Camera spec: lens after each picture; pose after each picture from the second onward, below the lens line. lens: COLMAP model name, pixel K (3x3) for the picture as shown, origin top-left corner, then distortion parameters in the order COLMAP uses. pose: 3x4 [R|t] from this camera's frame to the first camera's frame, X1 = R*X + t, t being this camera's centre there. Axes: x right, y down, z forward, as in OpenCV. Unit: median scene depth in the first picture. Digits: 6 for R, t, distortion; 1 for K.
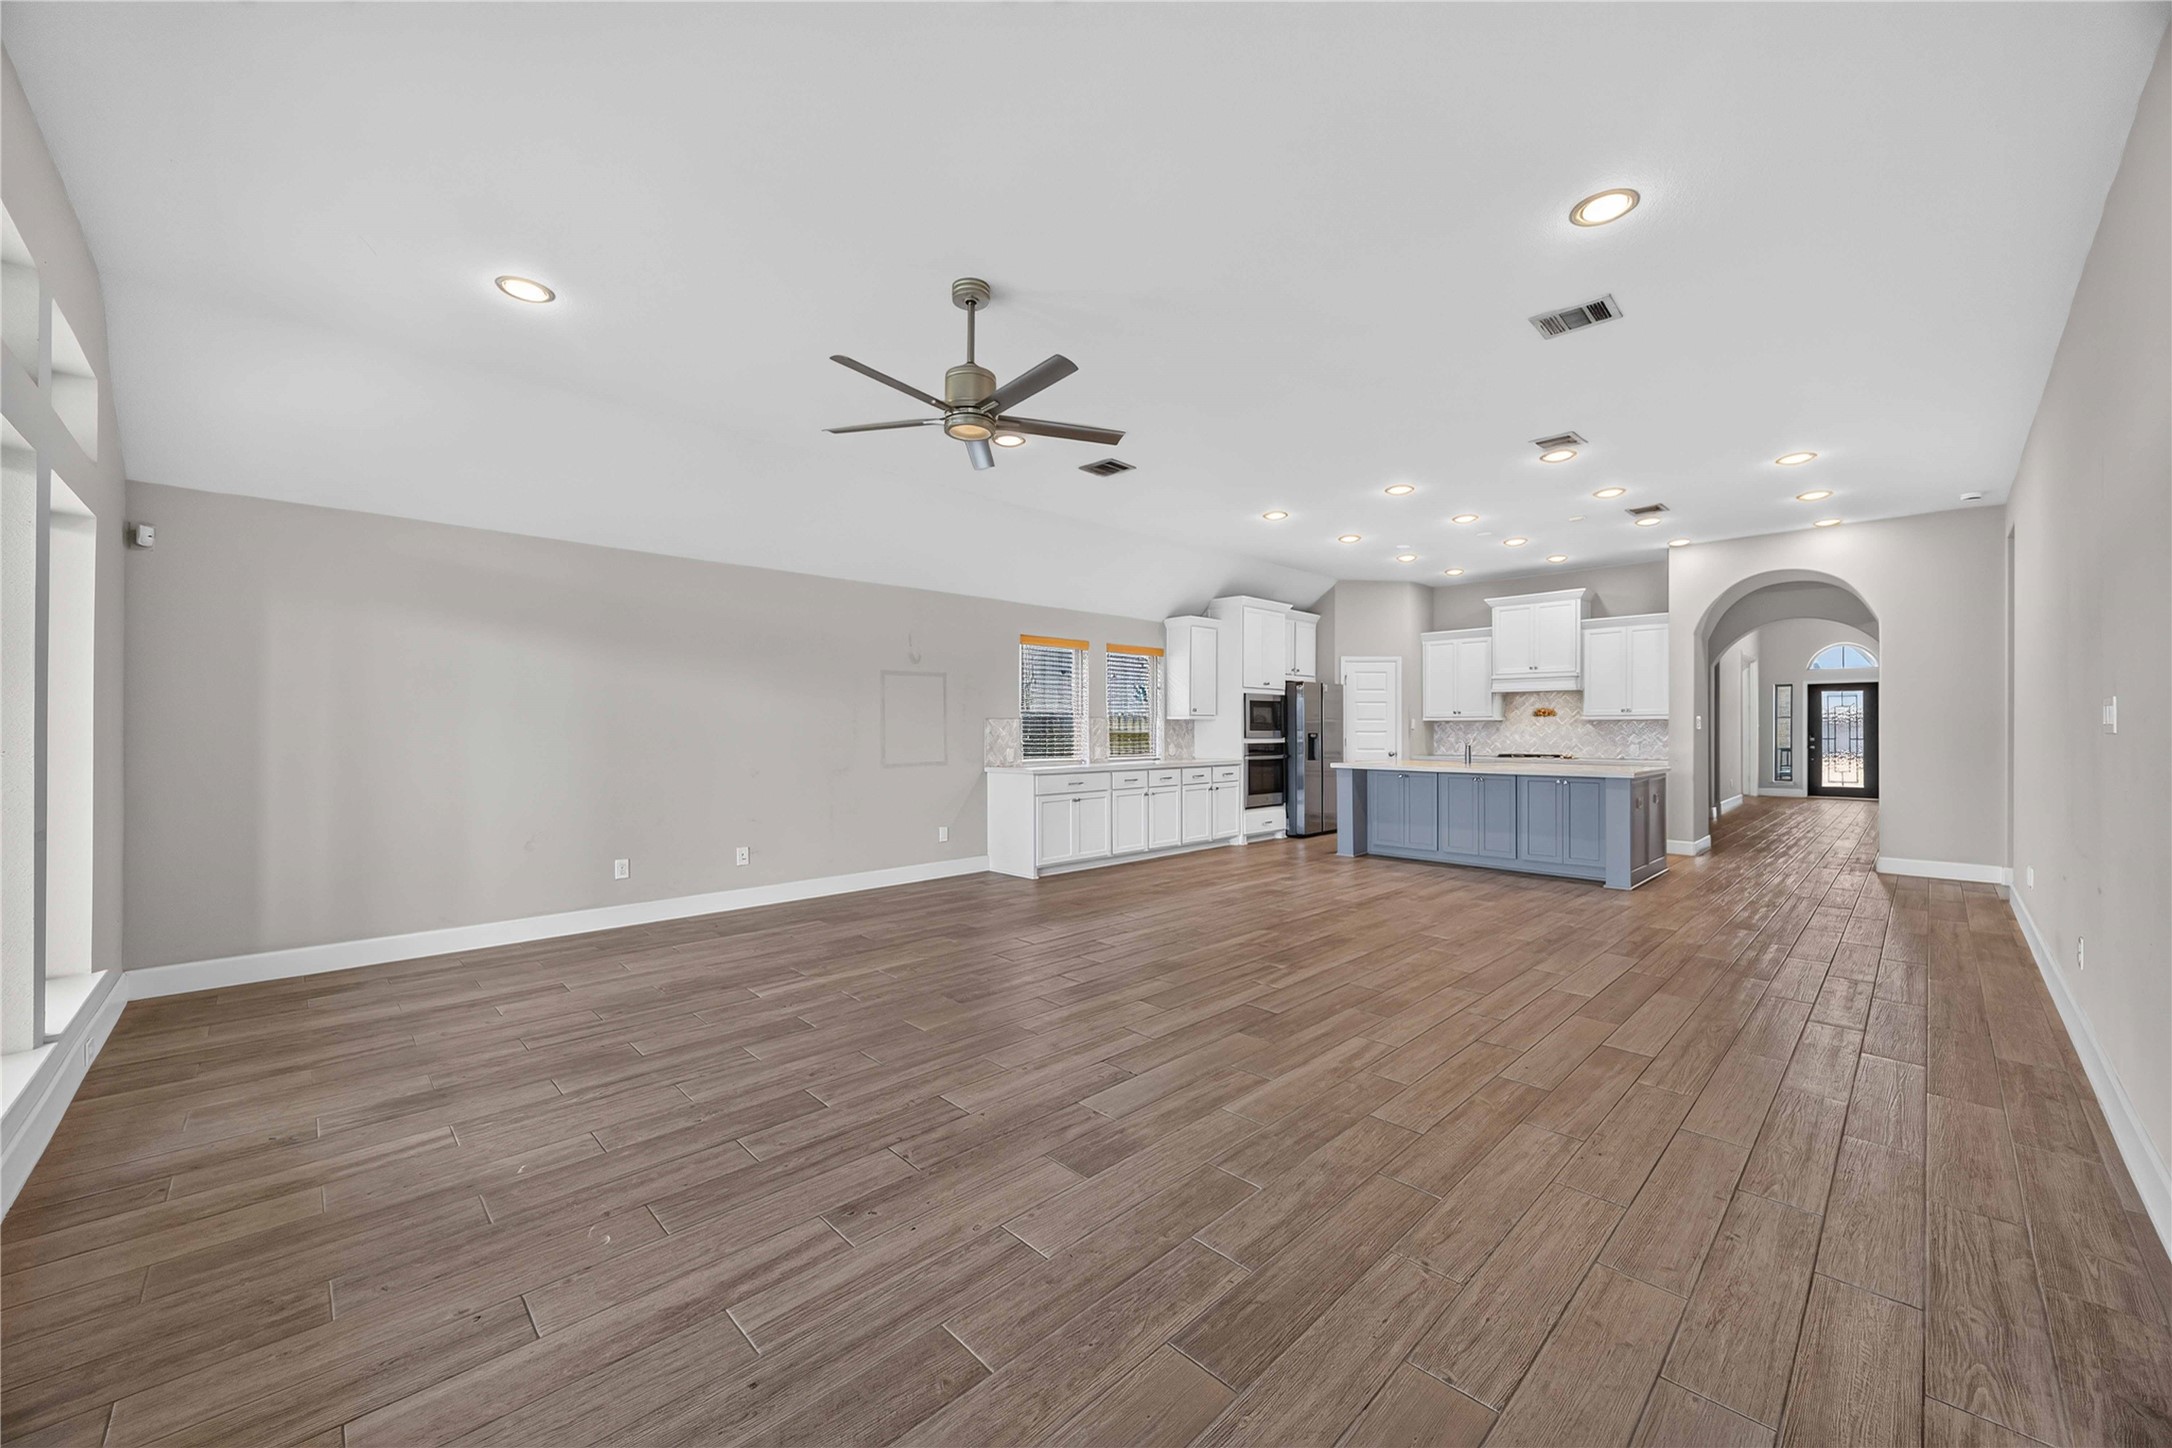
lens RADIAL K [[823.9, 0, 1084.9], [0, 823.9, 727.2], [0, 0, 1]] dist [-0.002560, -0.000017]
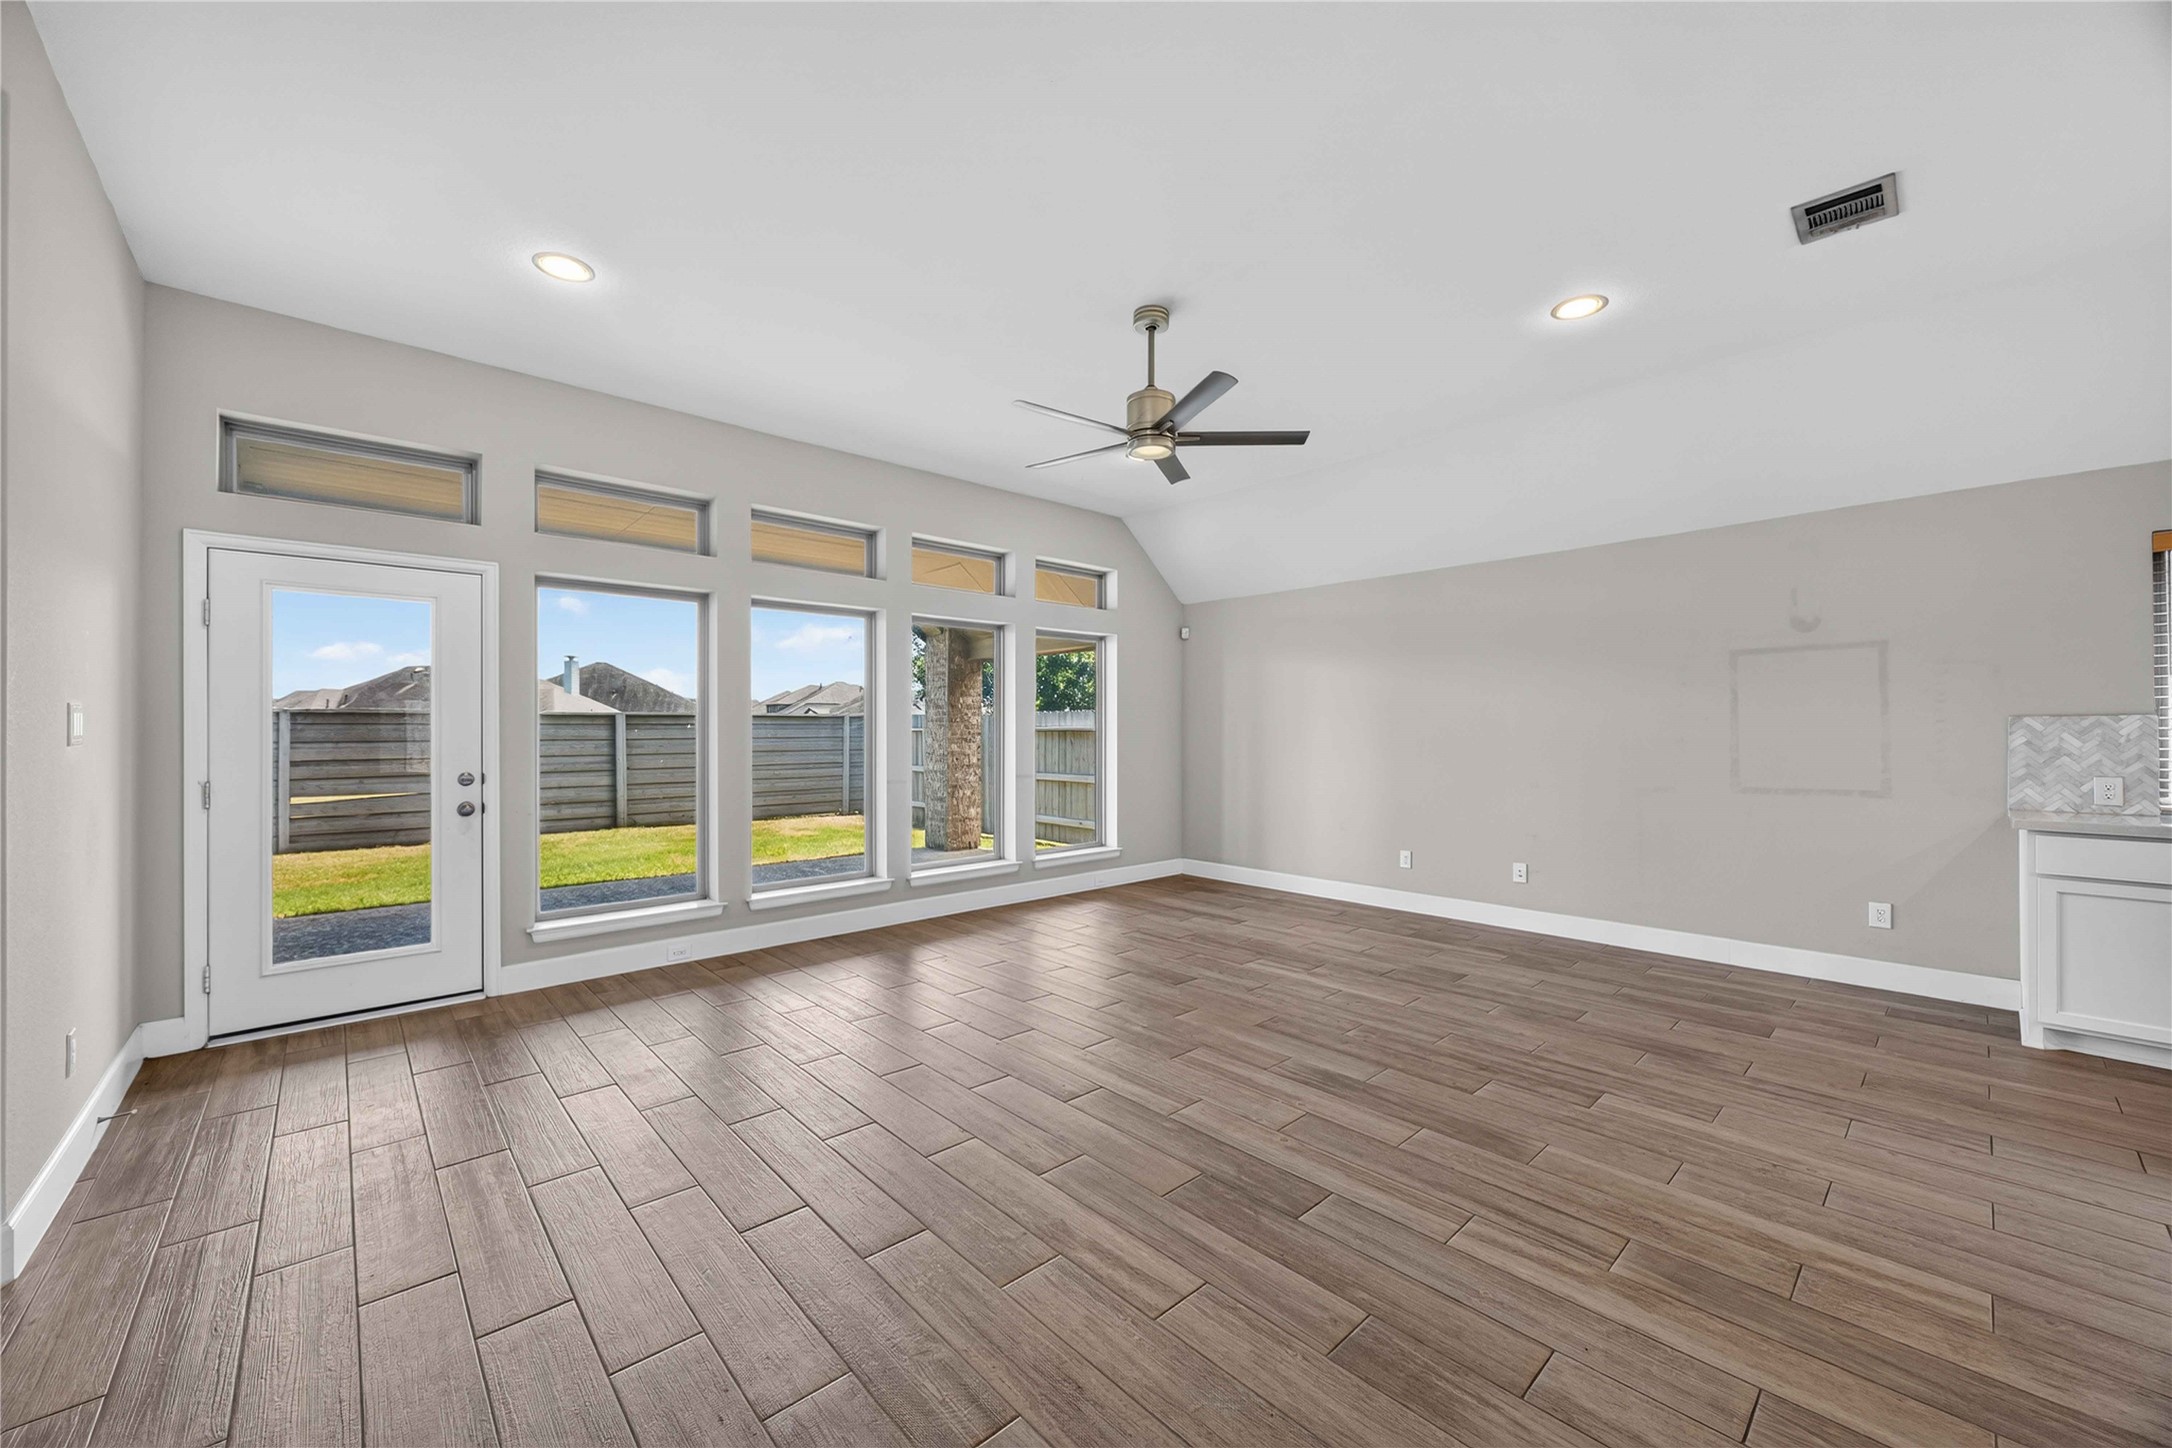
lens RADIAL K [[823.9, 0, 1084.9], [0, 823.9, 727.2], [0, 0, 1]] dist [-0.002560, -0.000017]
pose [[-0.029327, -0.006207, -0.999551, 0.335386], [-0.000193, 0.999981, -0.006204, -0.000394], [0.999570, 0.000011, -0.029328, 0.349340]]
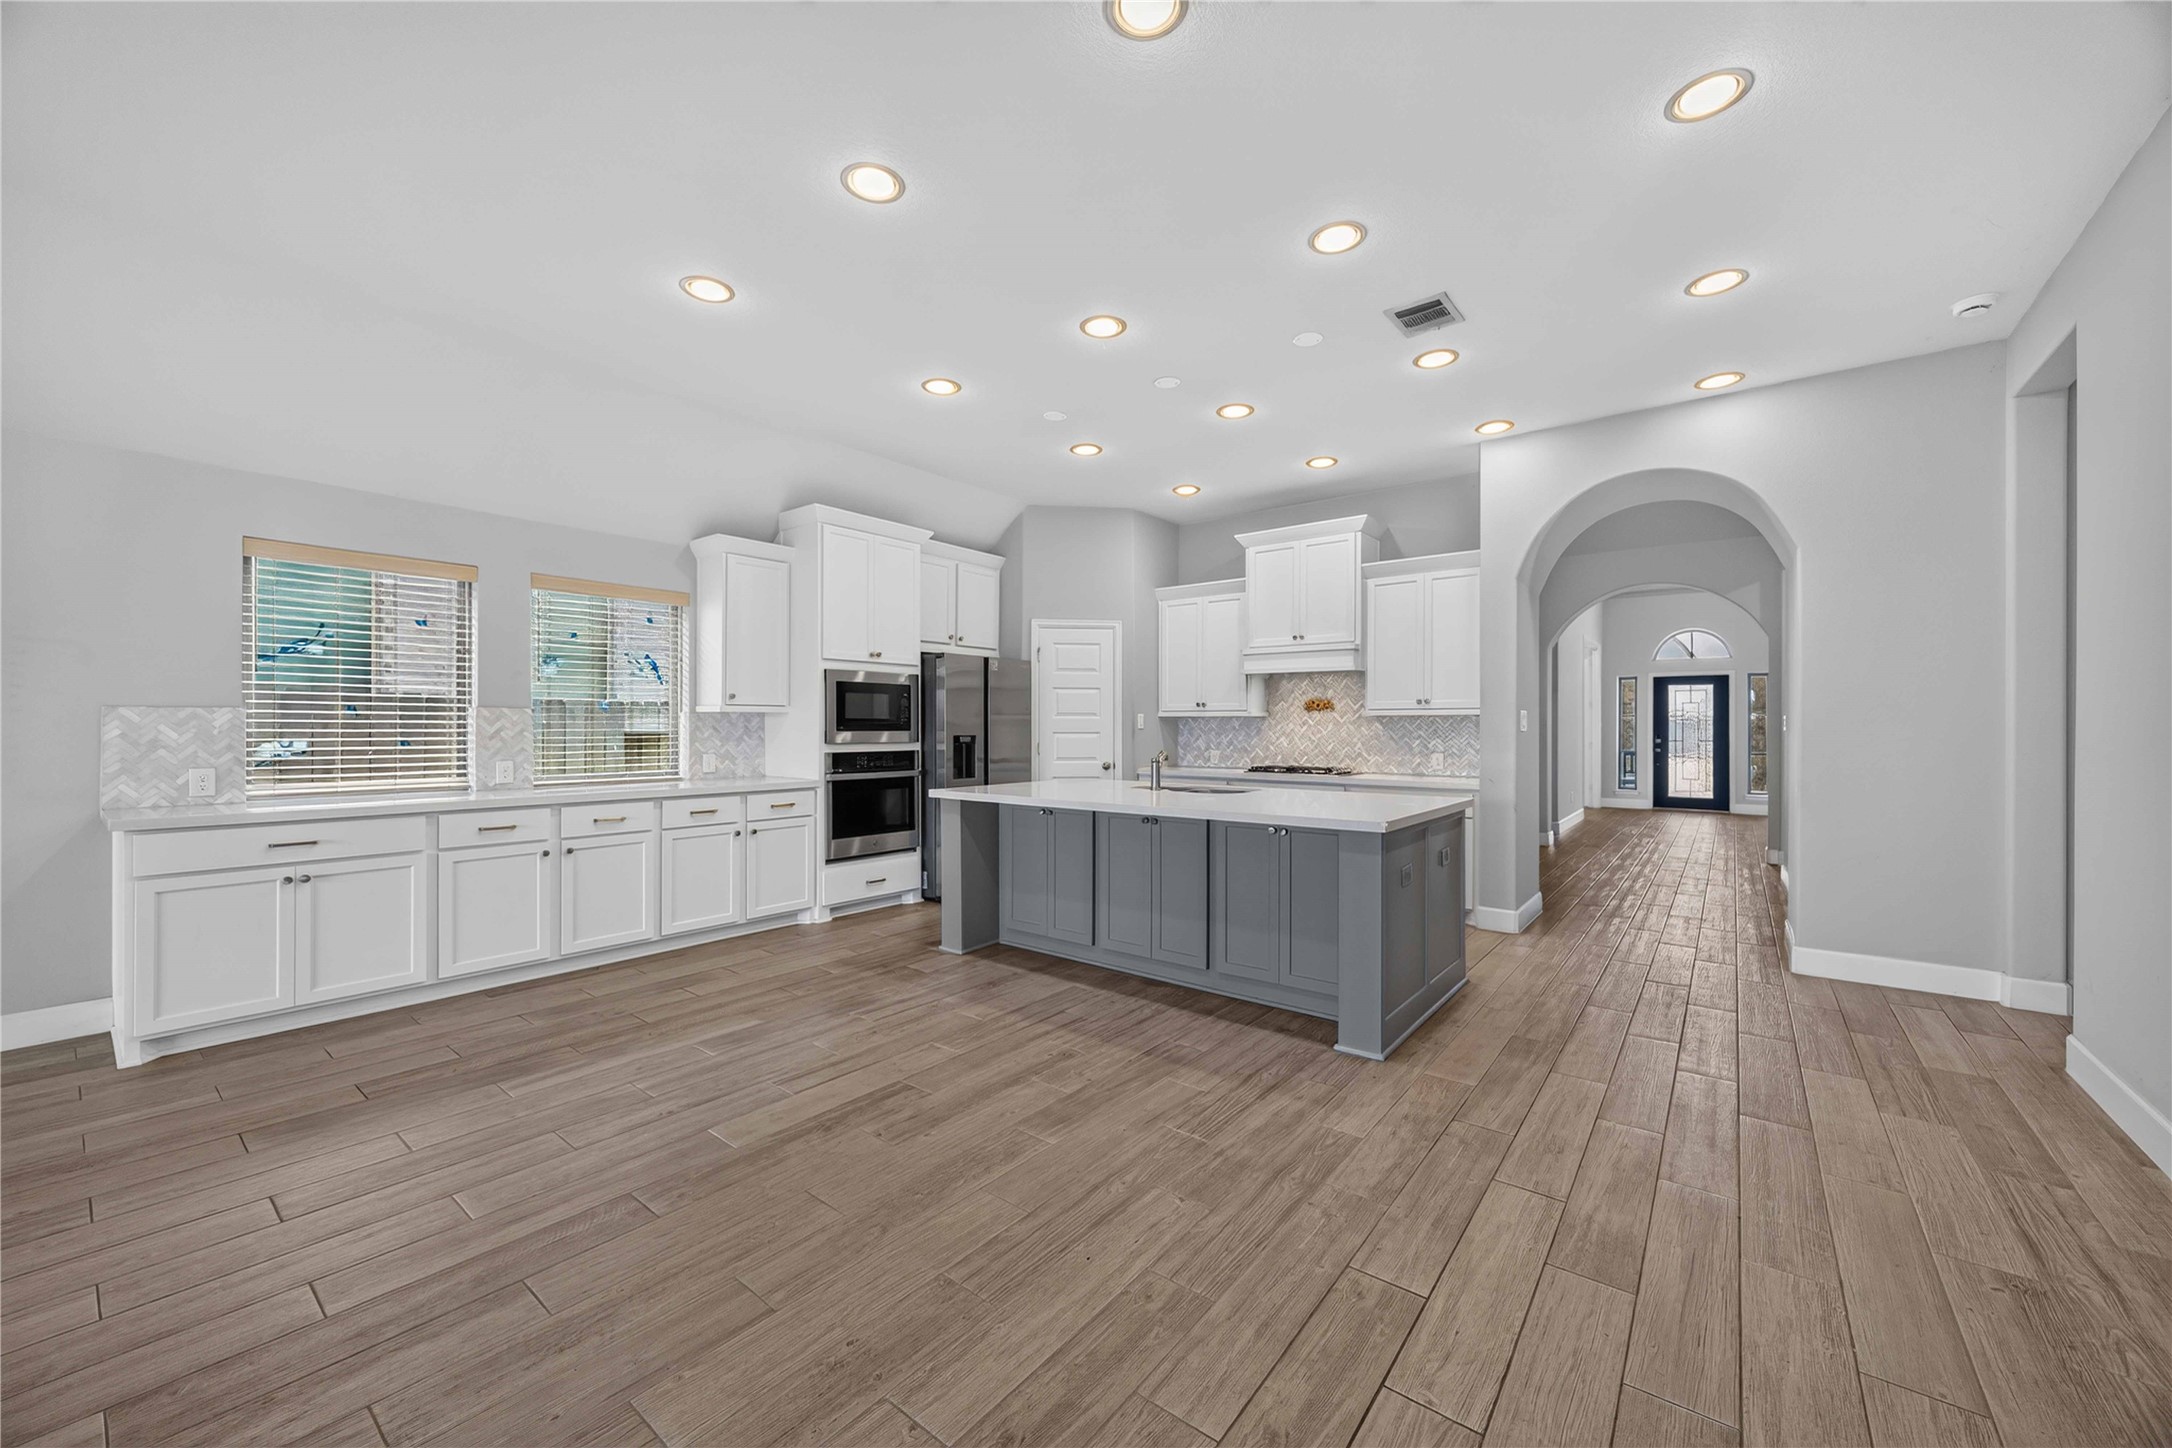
lens RADIAL K [[823.9, 0, 1084.9], [0, 823.9, 727.2], [0, 0, 1]] dist [-0.002560, -0.000017]
pose [[0.991466, 0.002159, 0.130349, 0.299080], [-0.002494, 0.999994, 0.002411, -0.000900], [-0.130343, -0.002716, 0.991465, 0.378160]]
